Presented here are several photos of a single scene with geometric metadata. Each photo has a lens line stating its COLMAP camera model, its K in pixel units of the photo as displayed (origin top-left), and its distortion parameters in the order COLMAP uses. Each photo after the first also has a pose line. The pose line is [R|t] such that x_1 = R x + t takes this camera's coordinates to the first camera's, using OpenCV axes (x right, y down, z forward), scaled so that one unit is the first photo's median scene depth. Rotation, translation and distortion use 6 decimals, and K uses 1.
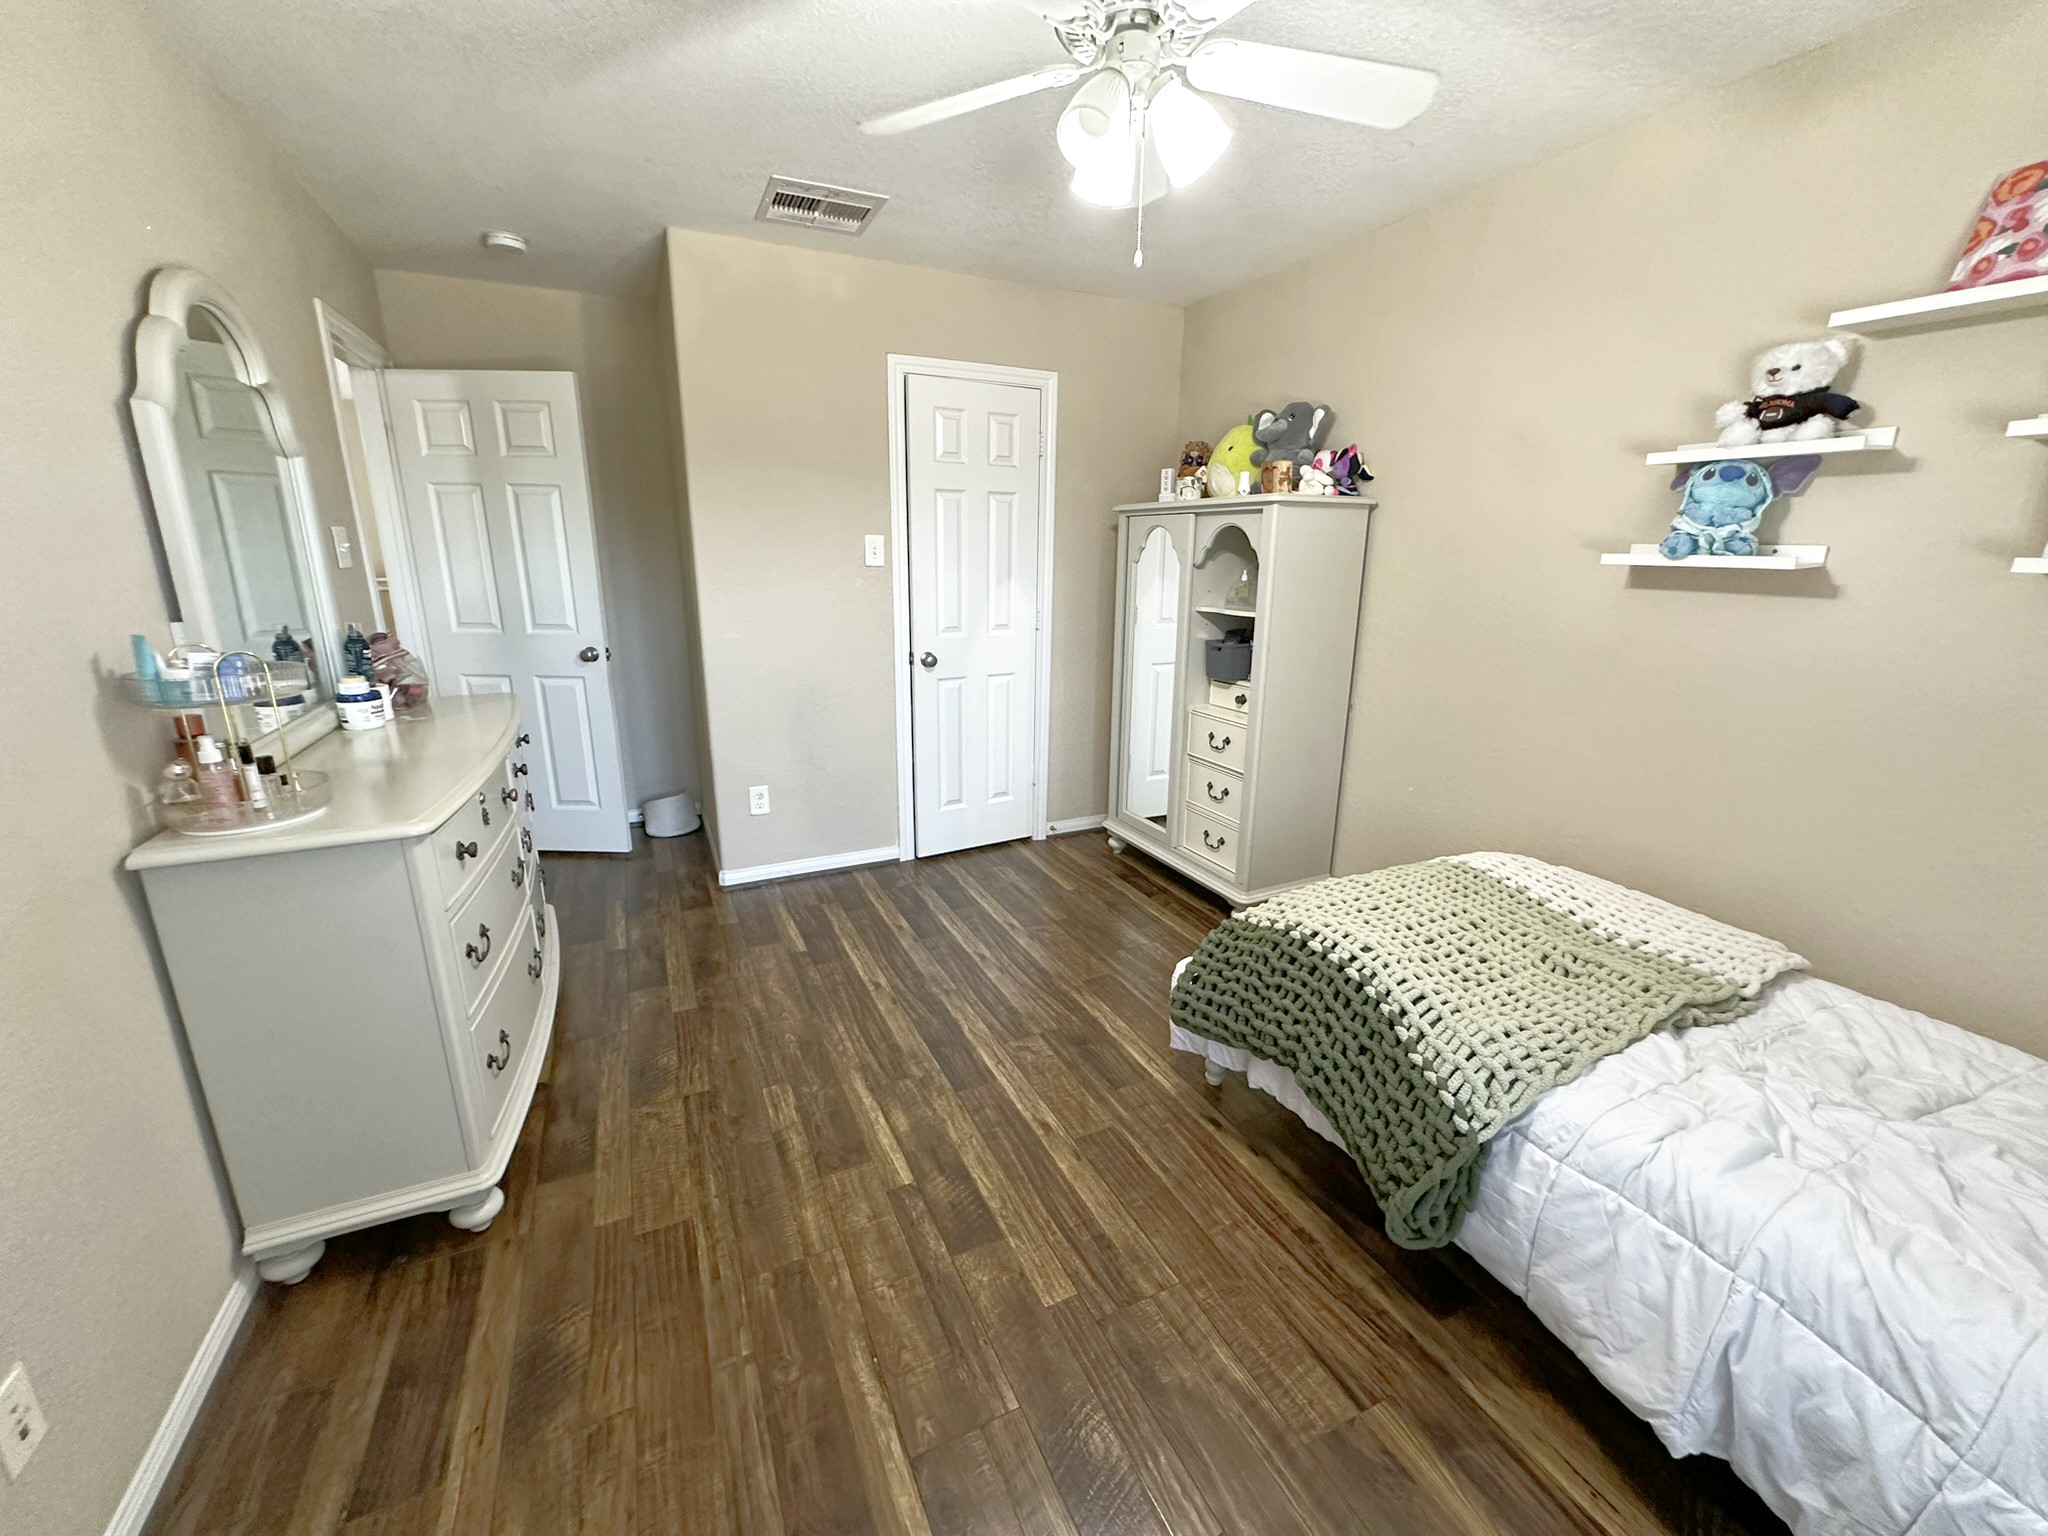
lens RADIAL K [[818.8, 0, 1024.0], [0, 818.8, 768.0], [0, 0, 1]] dist [-0.001184, -0.000113]
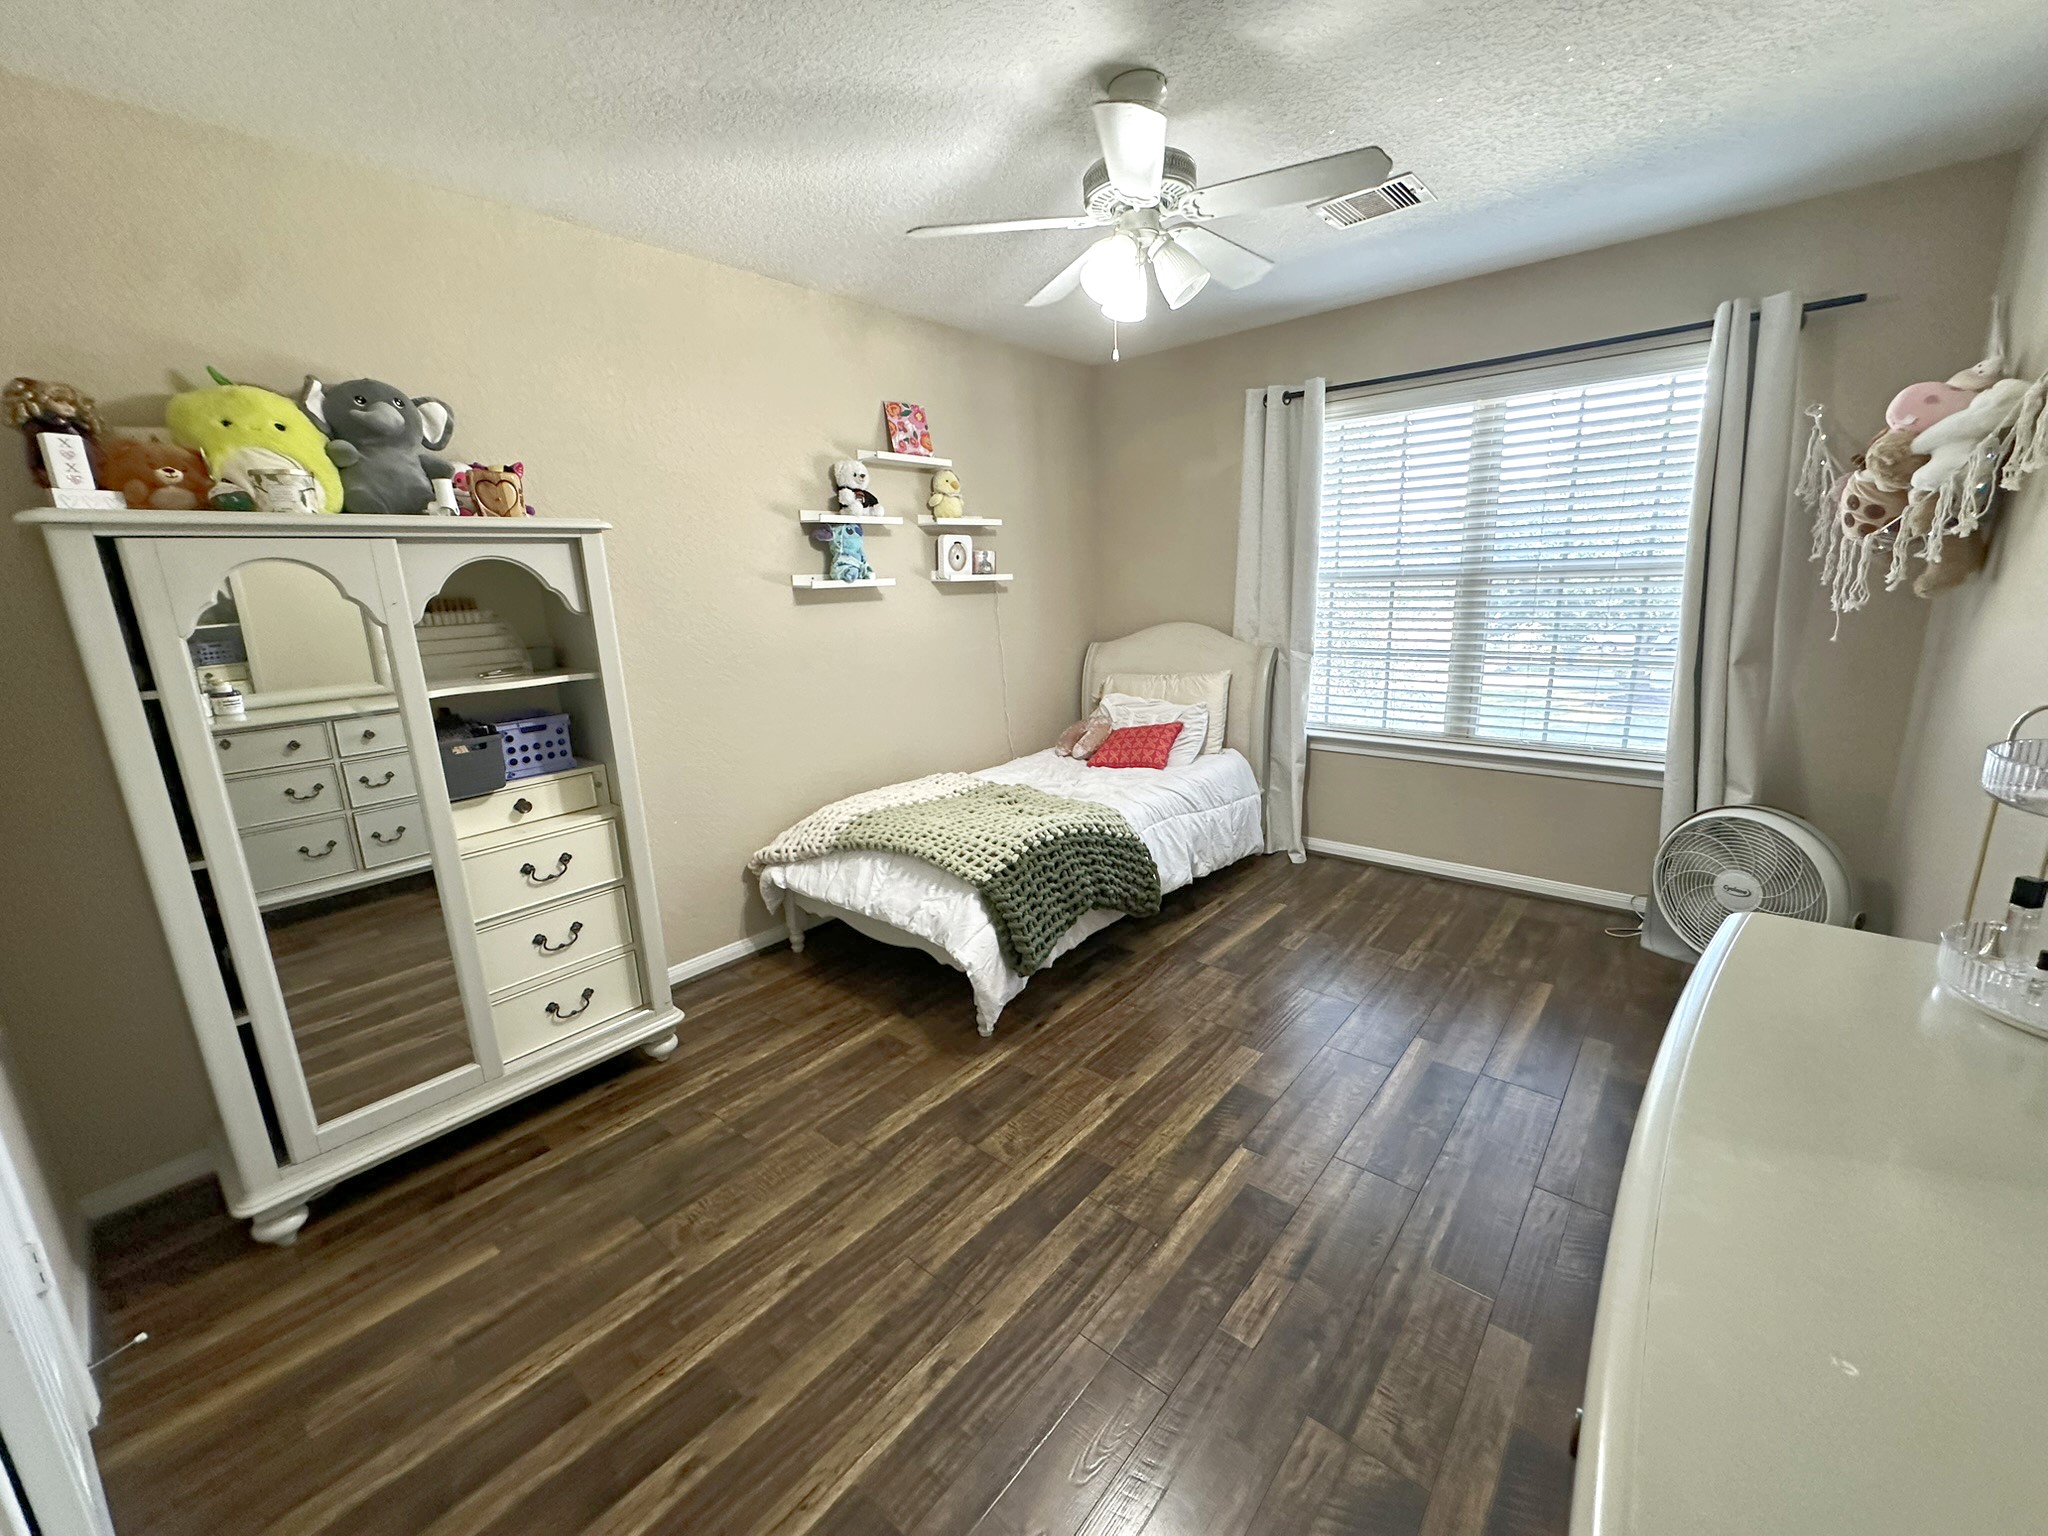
lens RADIAL K [[818.8, 0, 1024.0], [0, 818.8, 768.0], [0, 0, 1]] dist [-0.001184, -0.000113]
pose [[-0.405565, -0.207743, 0.890146, -0.699137], [0.270846, 0.902786, 0.334095, -0.308274], [-0.873017, 0.376590, -0.309872, 1.110950]]
